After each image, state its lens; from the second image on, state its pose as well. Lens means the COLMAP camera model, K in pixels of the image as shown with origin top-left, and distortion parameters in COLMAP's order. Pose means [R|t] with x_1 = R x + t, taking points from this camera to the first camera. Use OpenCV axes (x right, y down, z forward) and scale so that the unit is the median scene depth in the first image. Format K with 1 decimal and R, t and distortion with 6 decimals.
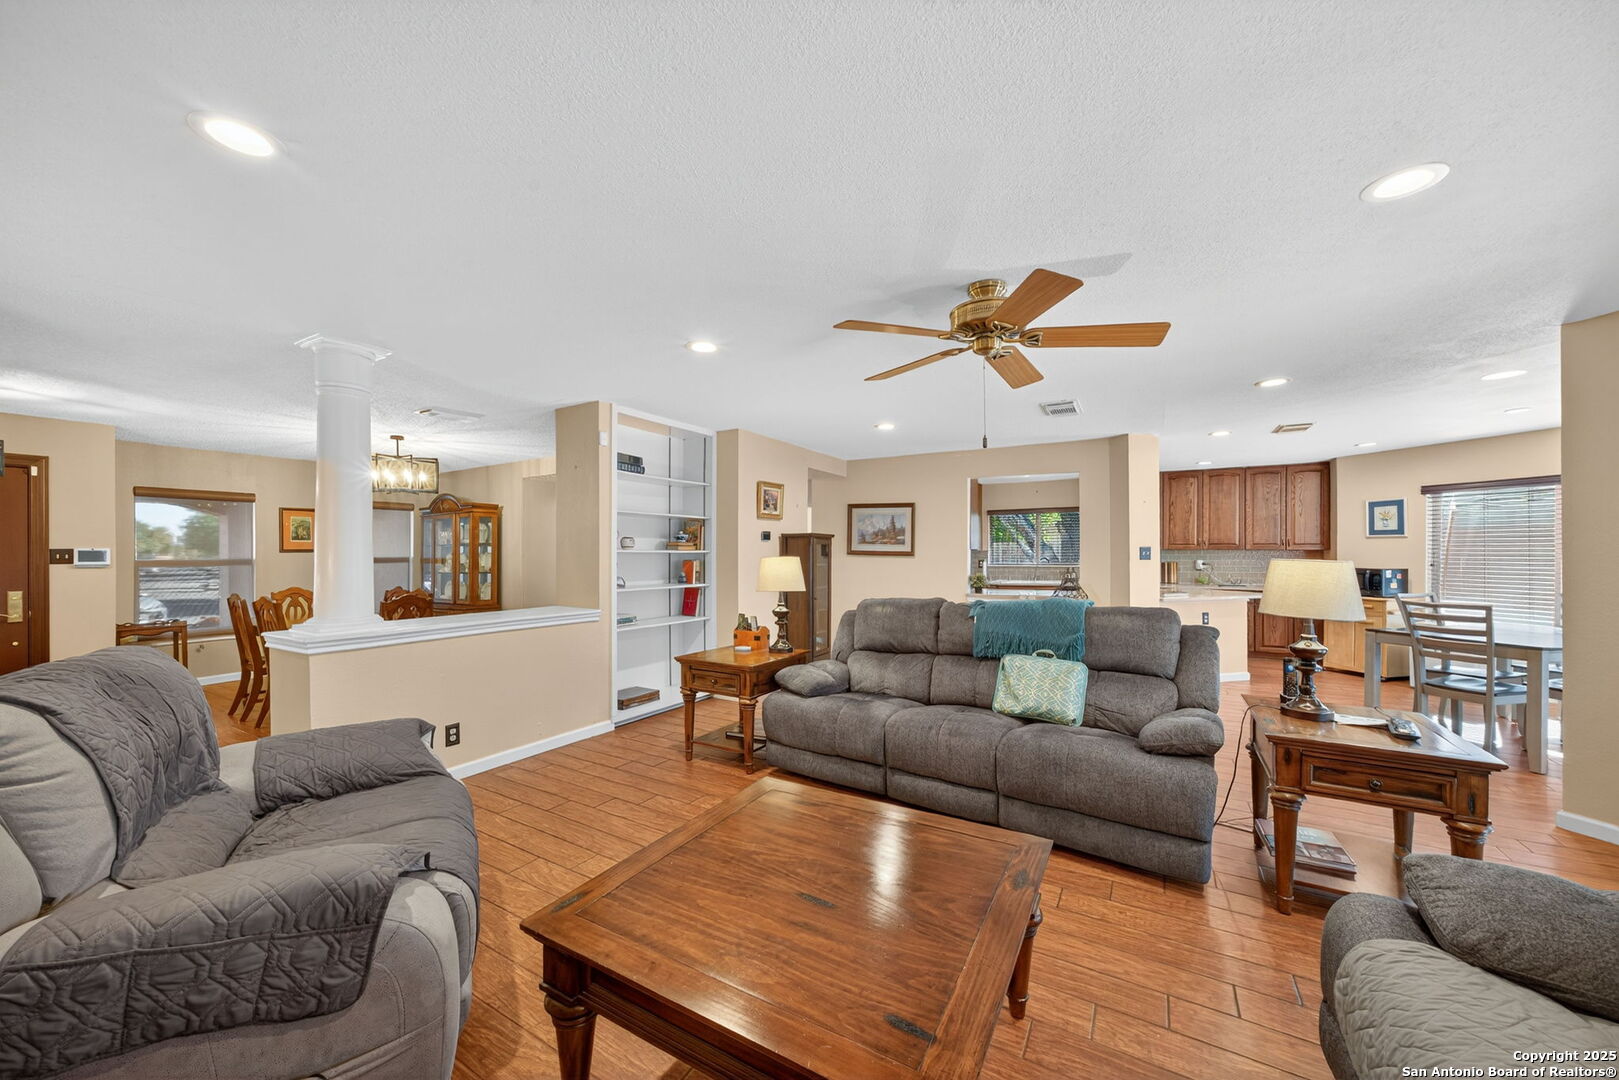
lens RADIAL K [[608.6, 0, 809.3], [0, 608.6, 546.8], [0, 0, 1]] dist [0.001188, 0.000578]
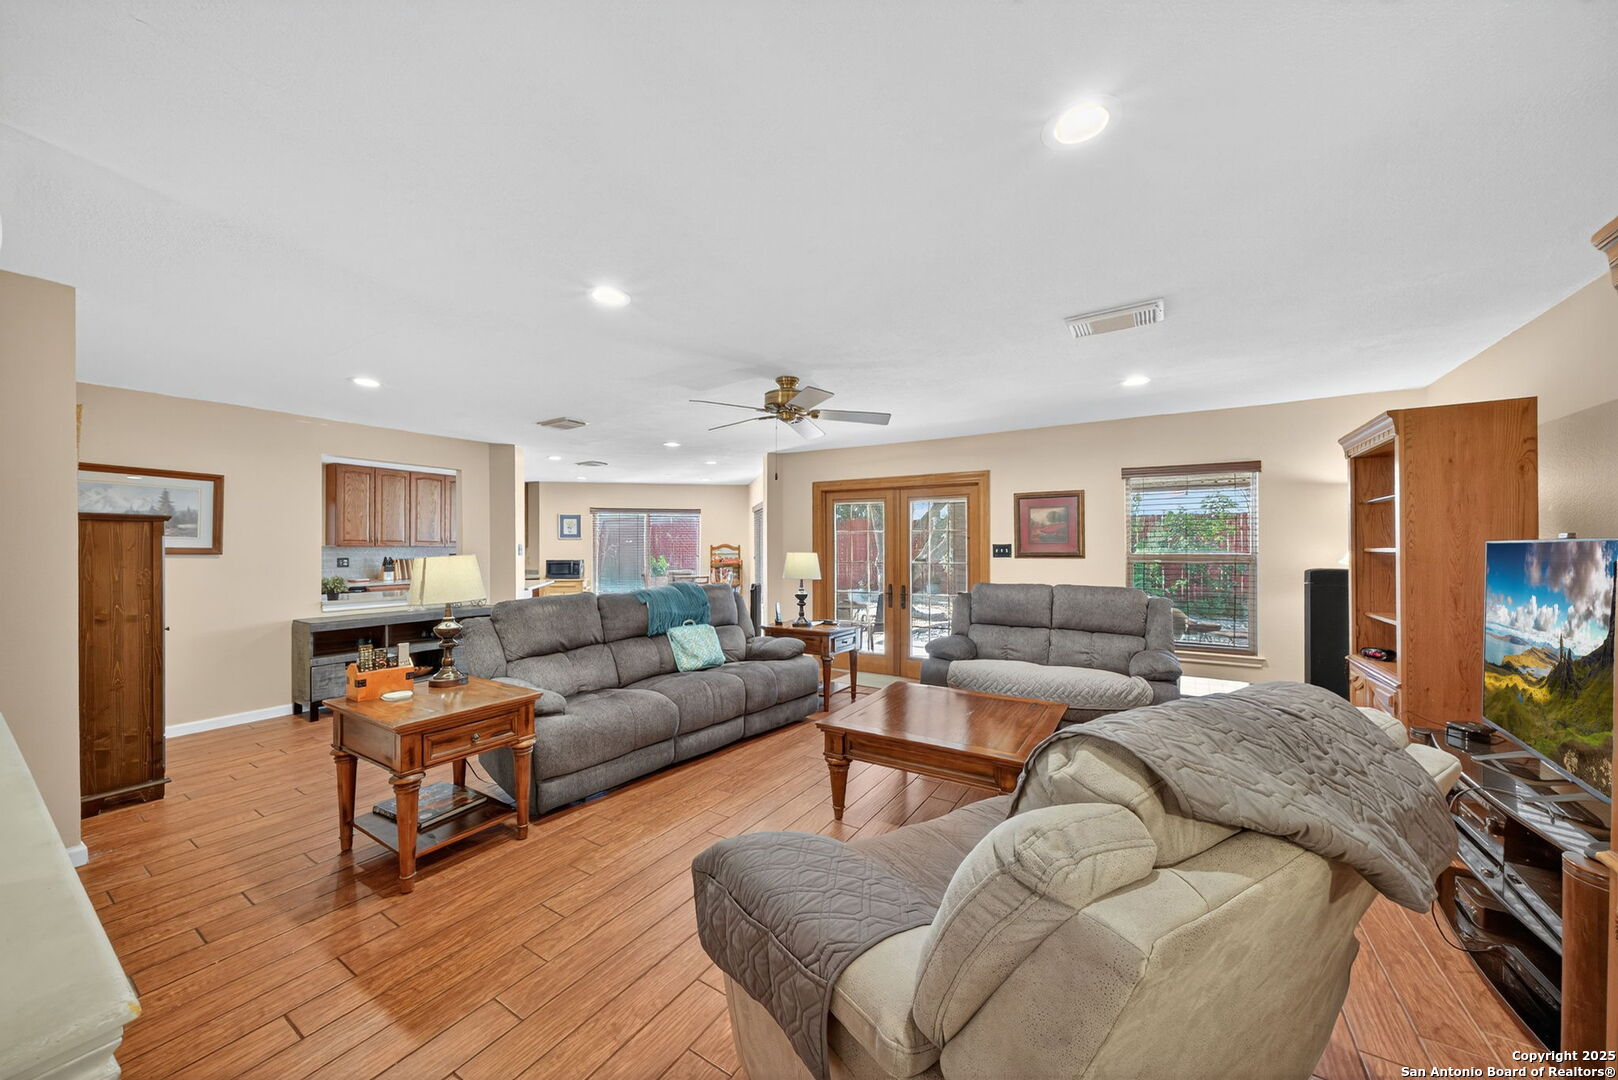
lens RADIAL K [[578.4, 0, 801.0], [0, 578.4, 548.5], [0, 0, 1]] dist [0.000231, 0.000034]
pose [[0.039564, 0.001678, 0.999216, -0.887458], [-0.006607, 0.999977, -0.001418, 0.010061], [-0.999195, -0.006546, 0.039574, 0.688801]]
